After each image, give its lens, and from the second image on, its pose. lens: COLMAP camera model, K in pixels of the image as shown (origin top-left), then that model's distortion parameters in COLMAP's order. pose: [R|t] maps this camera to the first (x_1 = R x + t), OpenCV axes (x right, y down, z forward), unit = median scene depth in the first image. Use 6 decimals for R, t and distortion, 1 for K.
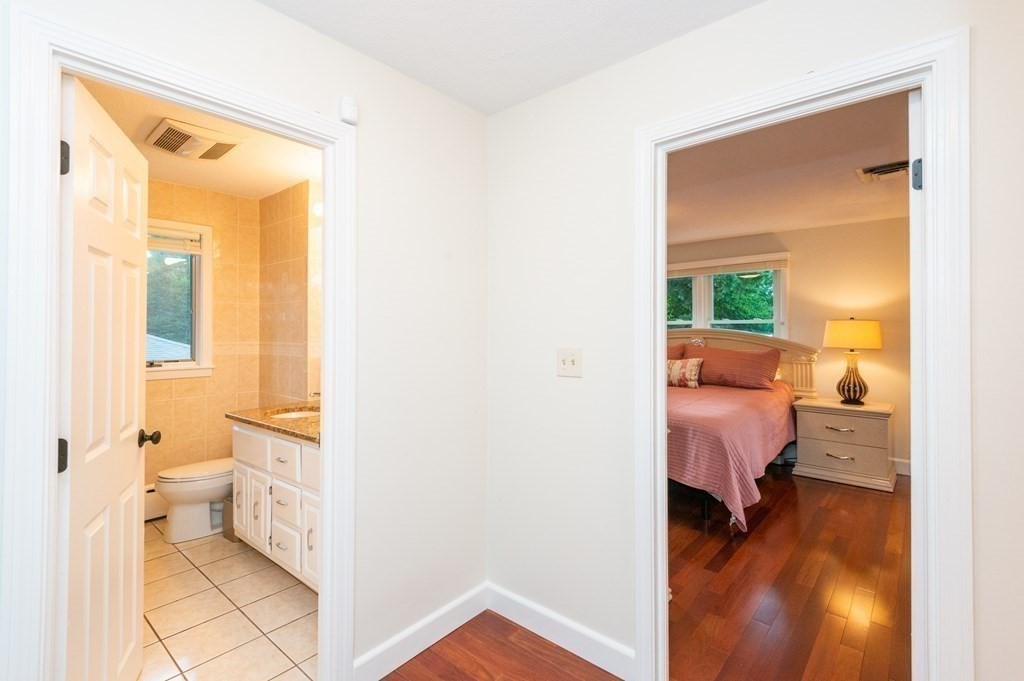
lens RADIAL K [[468.1, 0, 510.7], [0, 468.1, 332.5], [0, 0, 1]] dist [0.005475, -0.000046]
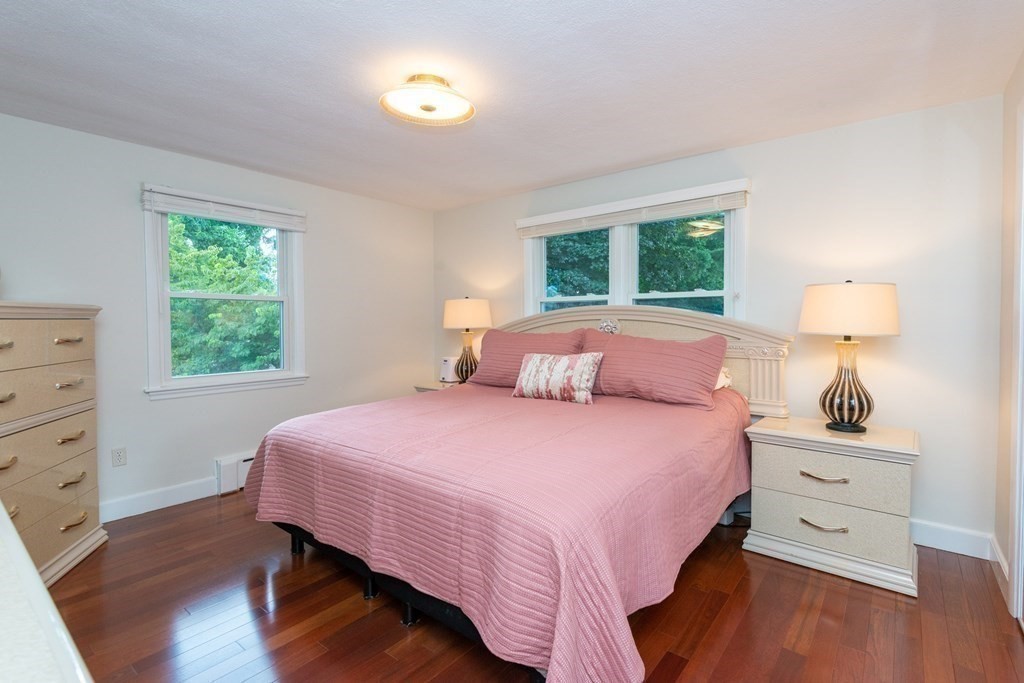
lens RADIAL K [[482.5, 0, 513.5], [0, 482.5, 342.4], [0, 0, 1]] dist [0.017716, -0.001461]
pose [[0.999399, -0.004620, 0.034348, 0.279309], [0.003399, 0.999364, 0.035511, 0.020030], [-0.034490, -0.035373, 0.998779, 0.393019]]
